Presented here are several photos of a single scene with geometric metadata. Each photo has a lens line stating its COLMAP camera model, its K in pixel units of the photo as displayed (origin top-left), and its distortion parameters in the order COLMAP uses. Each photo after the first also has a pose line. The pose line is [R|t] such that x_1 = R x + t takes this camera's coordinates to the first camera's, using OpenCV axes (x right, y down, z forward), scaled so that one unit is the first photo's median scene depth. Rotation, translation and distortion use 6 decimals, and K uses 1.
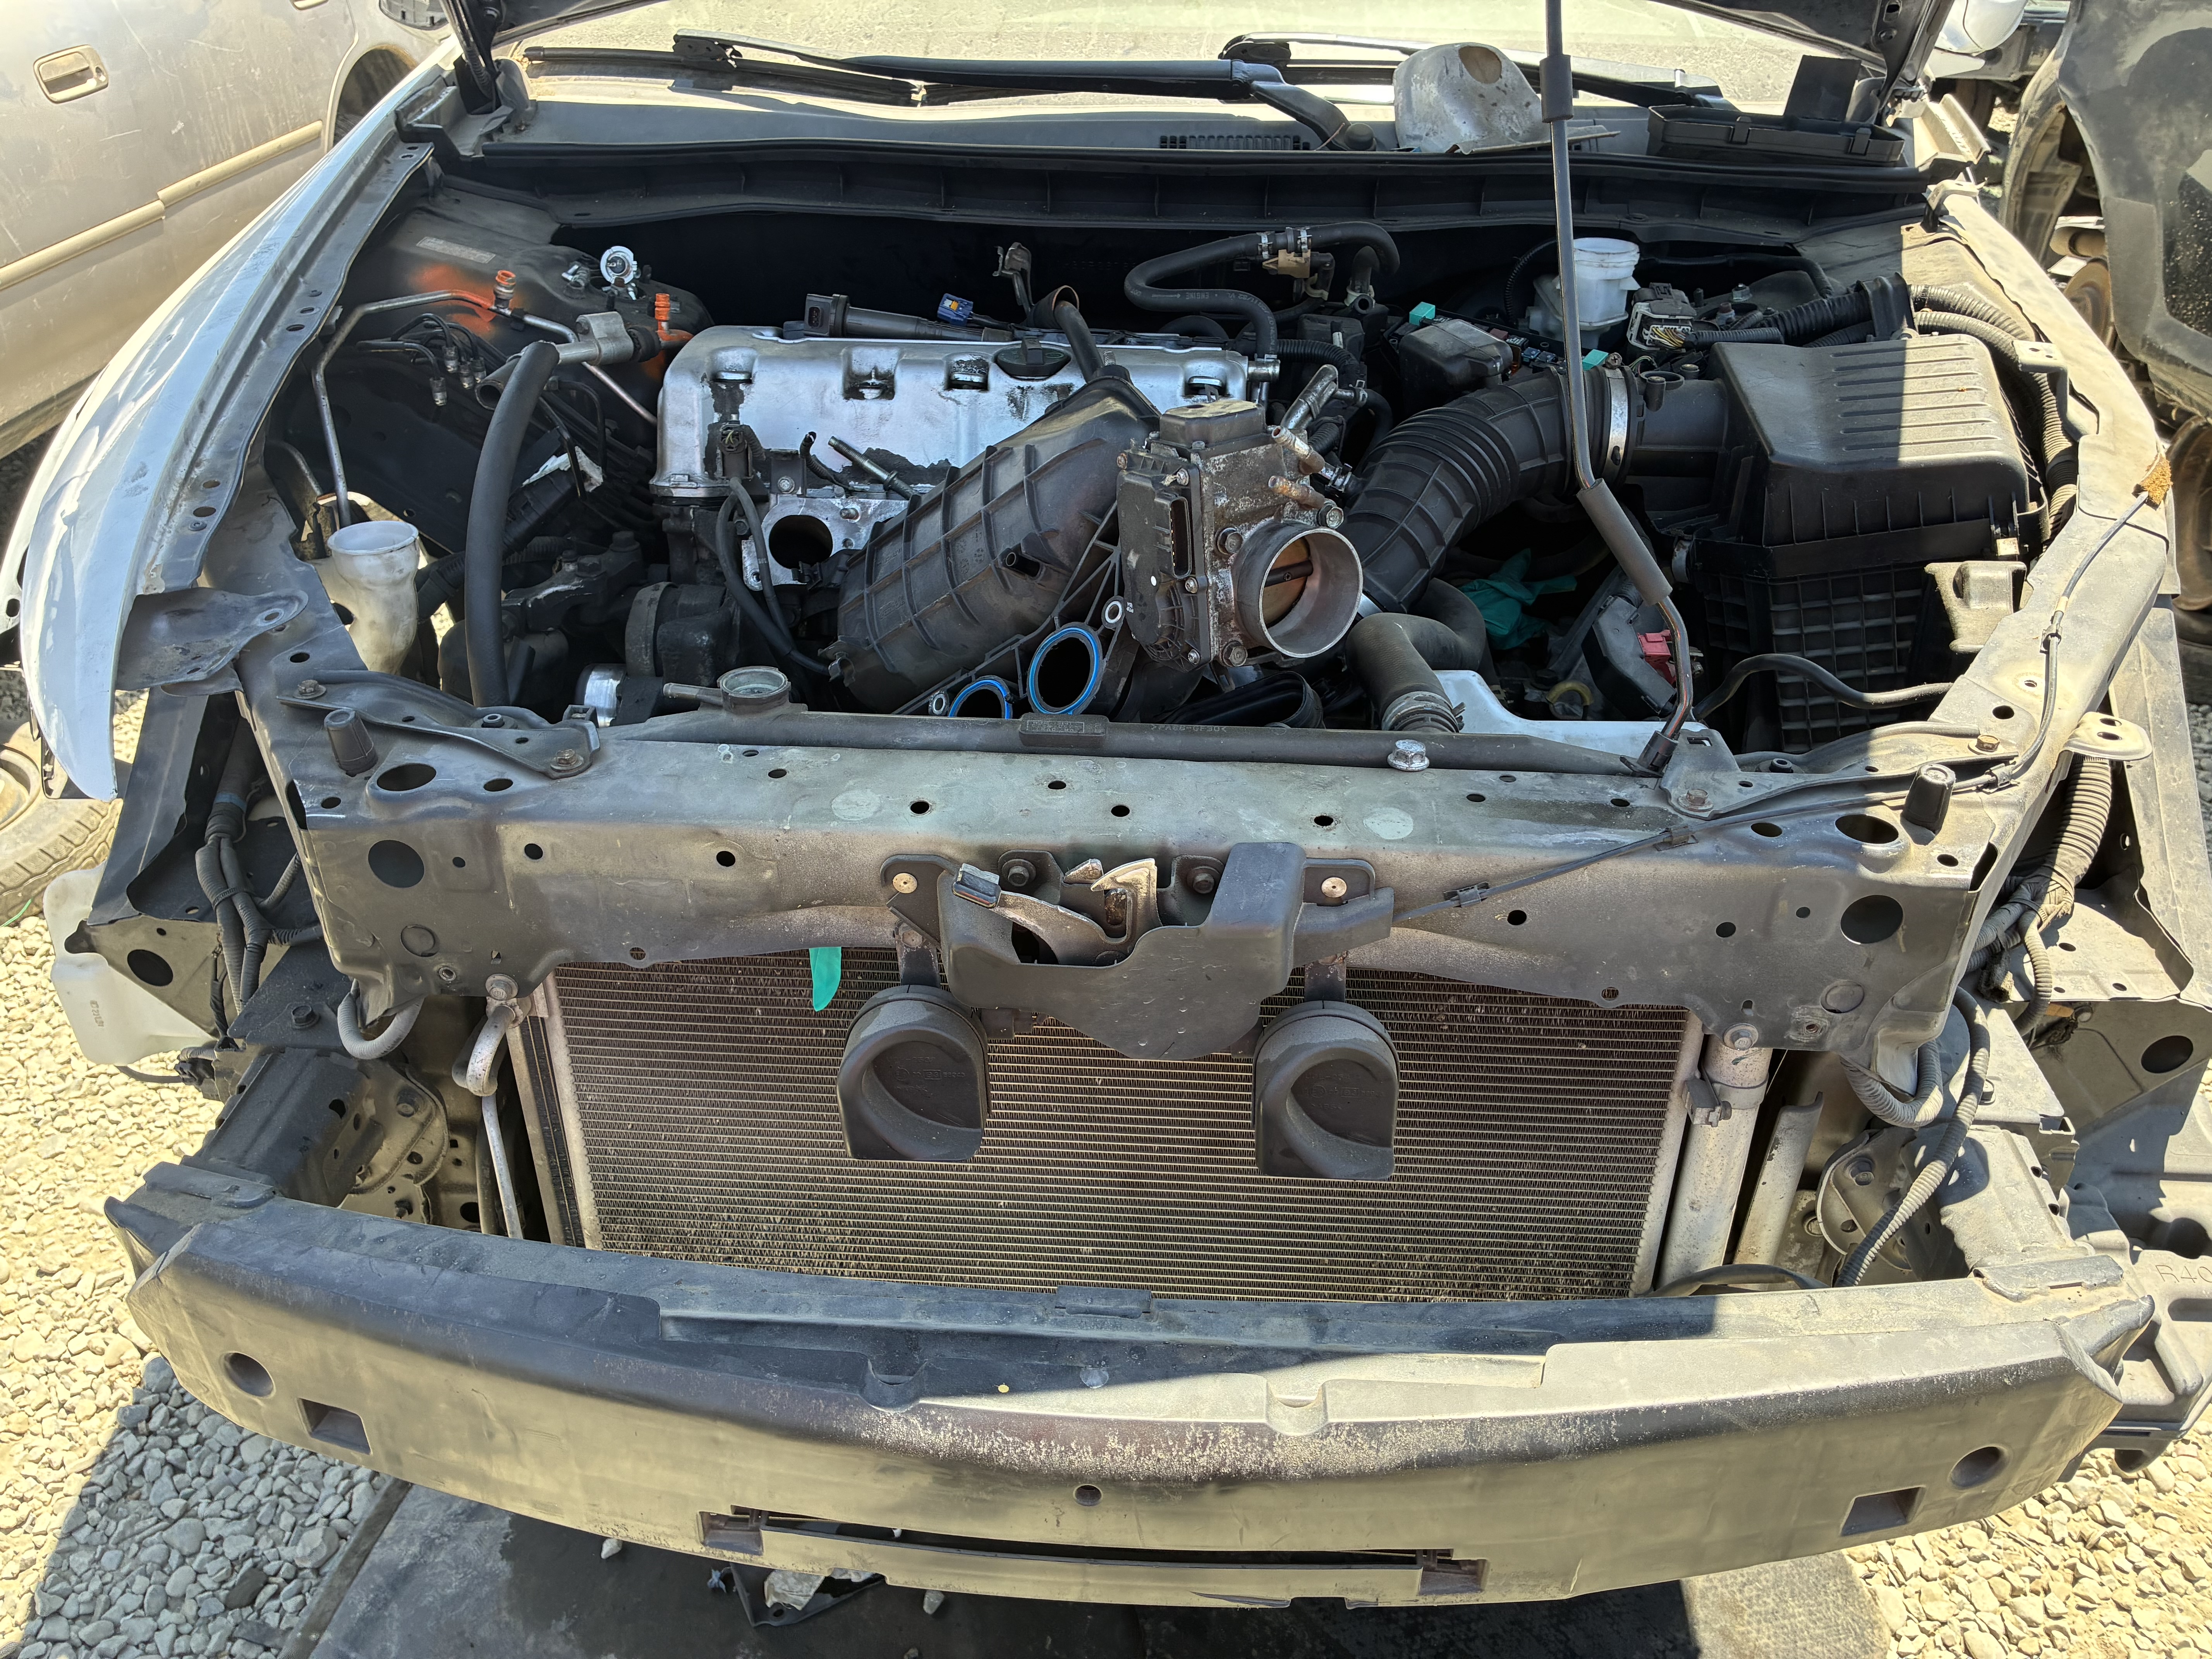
lens RADIAL K [[1694.5, 0, 1112.0], [0, 1694.5, 862.5], [0, 0, 1]] dist [0.033782, -0.007456]
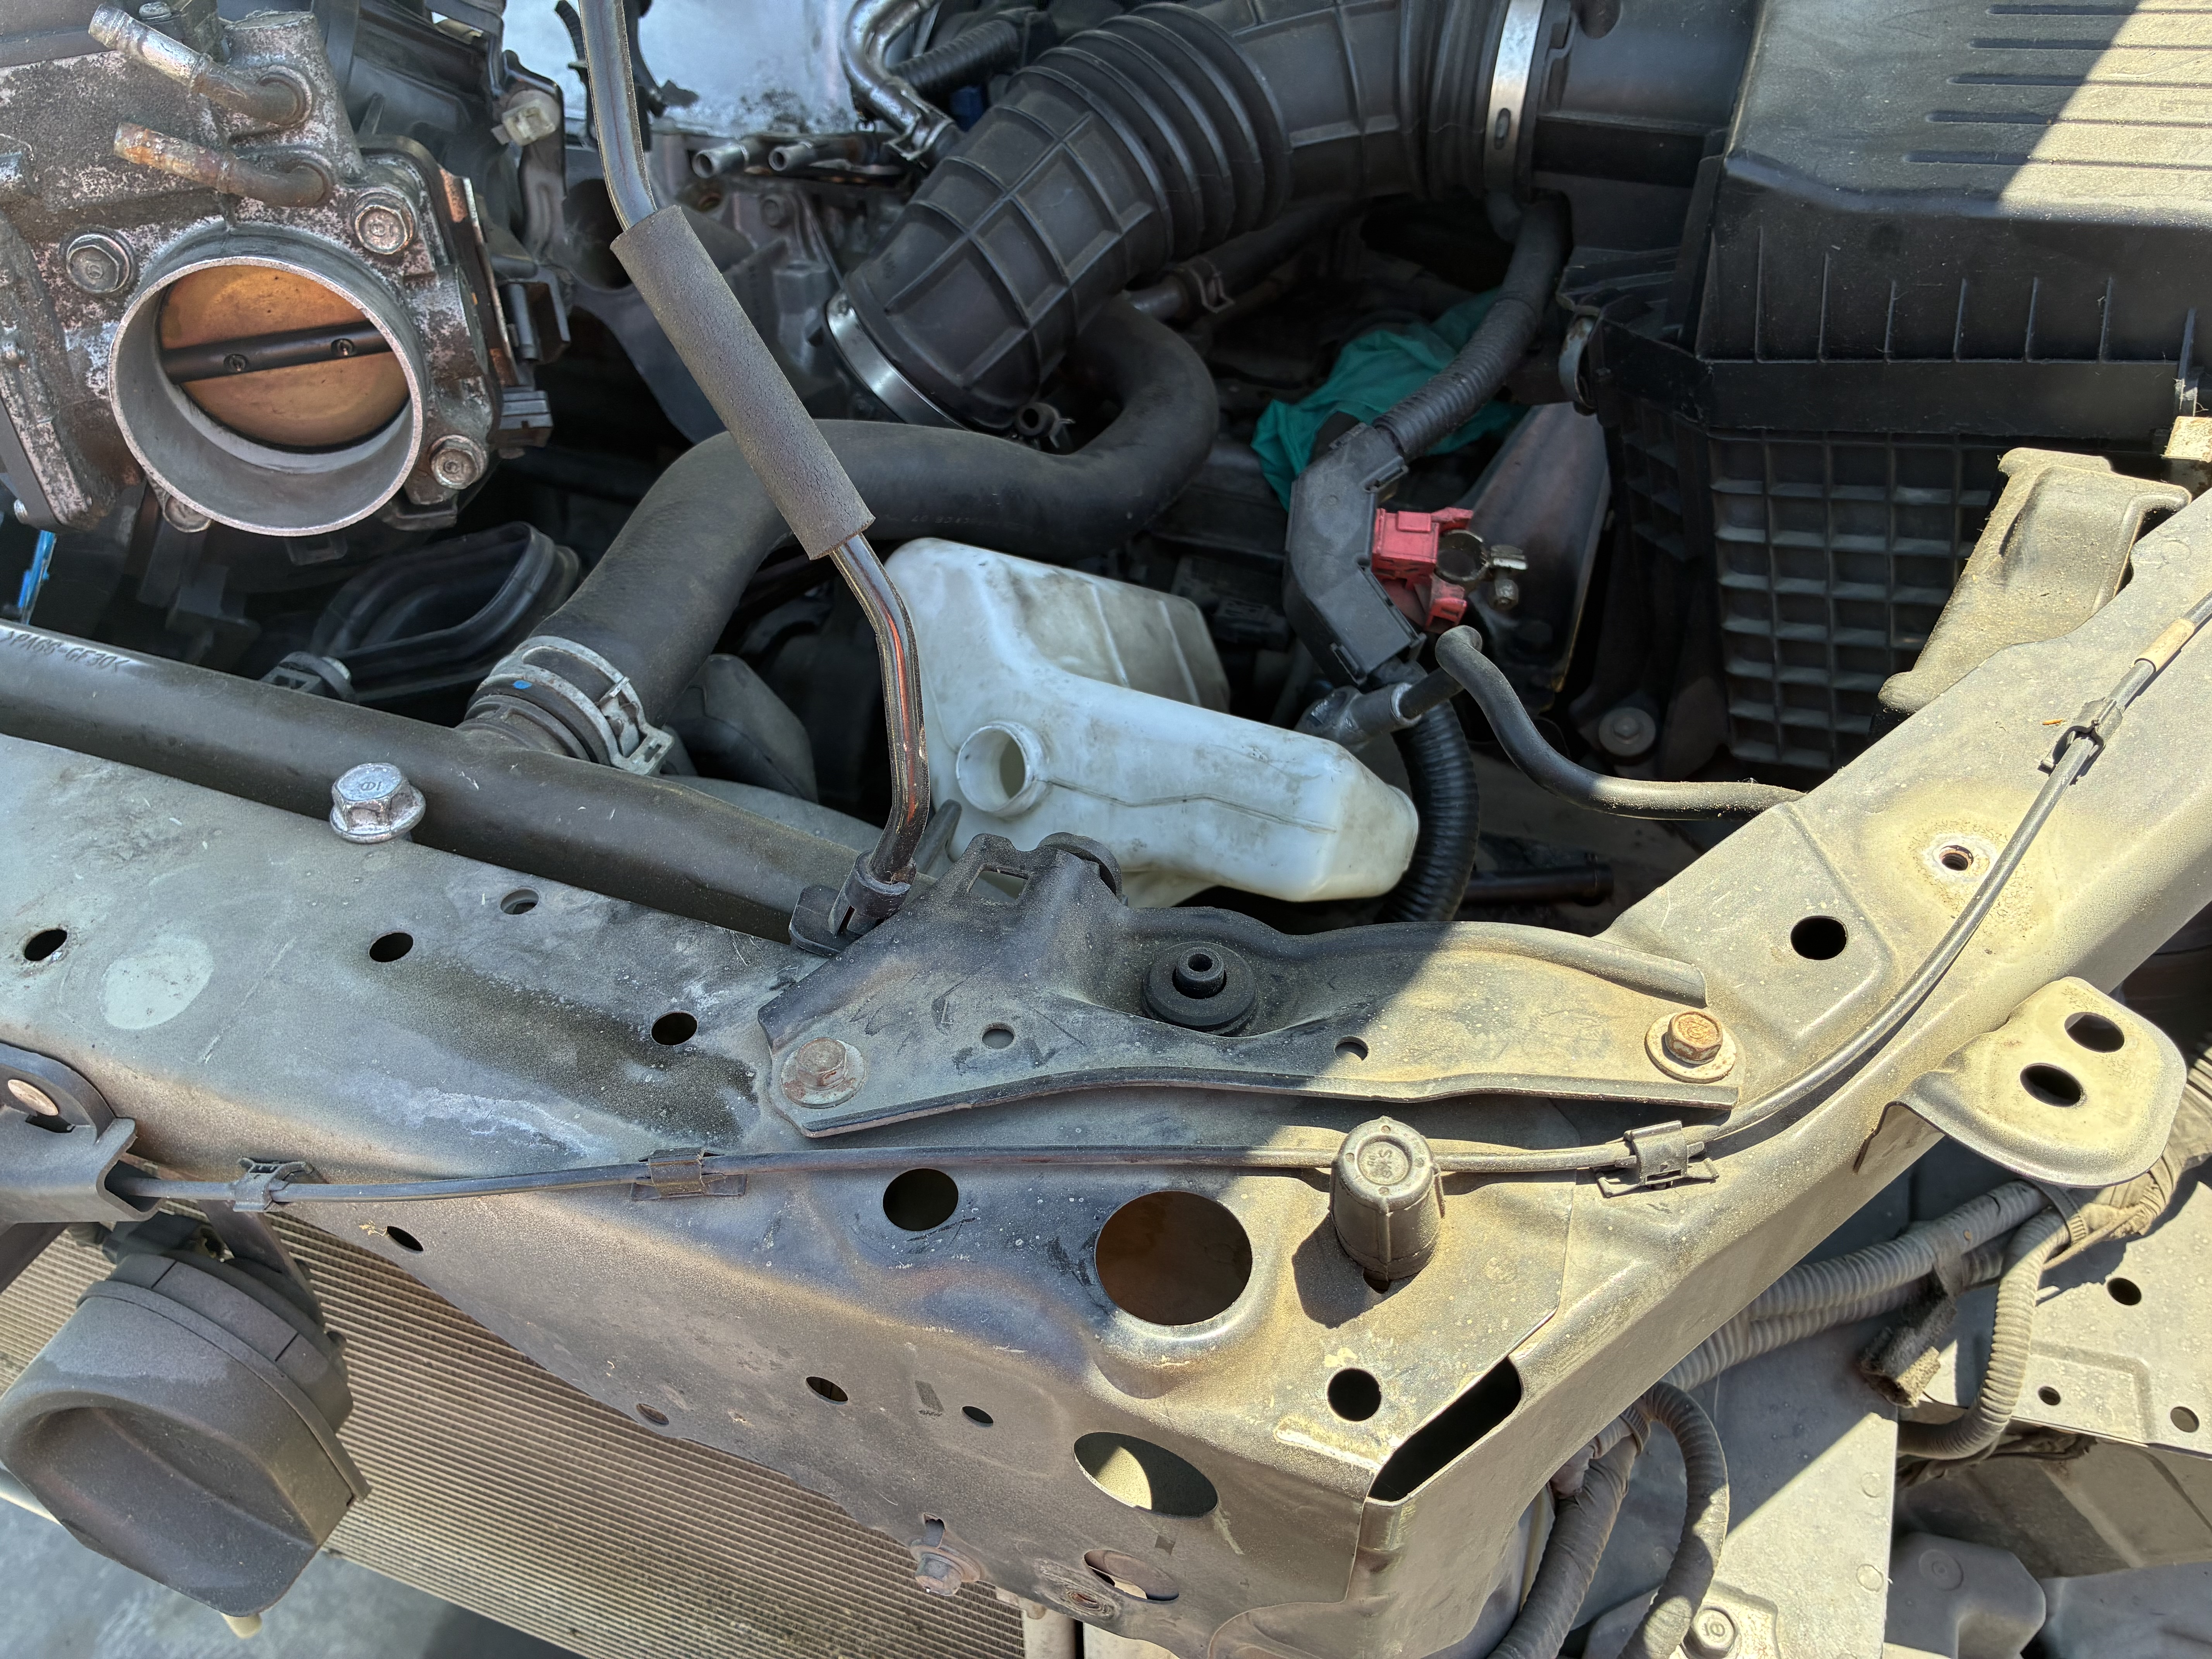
lens RADIAL K [[1716.9, 0, 1042.2], [0, 1716.9, 877.2], [0, 0, 1]] dist [0.065495, -0.081502]
pose [[0.954327, 0.185613, -0.234112, 0.377589], [-0.131844, 0.964812, 0.227496, -0.142132], [0.268100, -0.186239, 0.945218, 0.498658]]
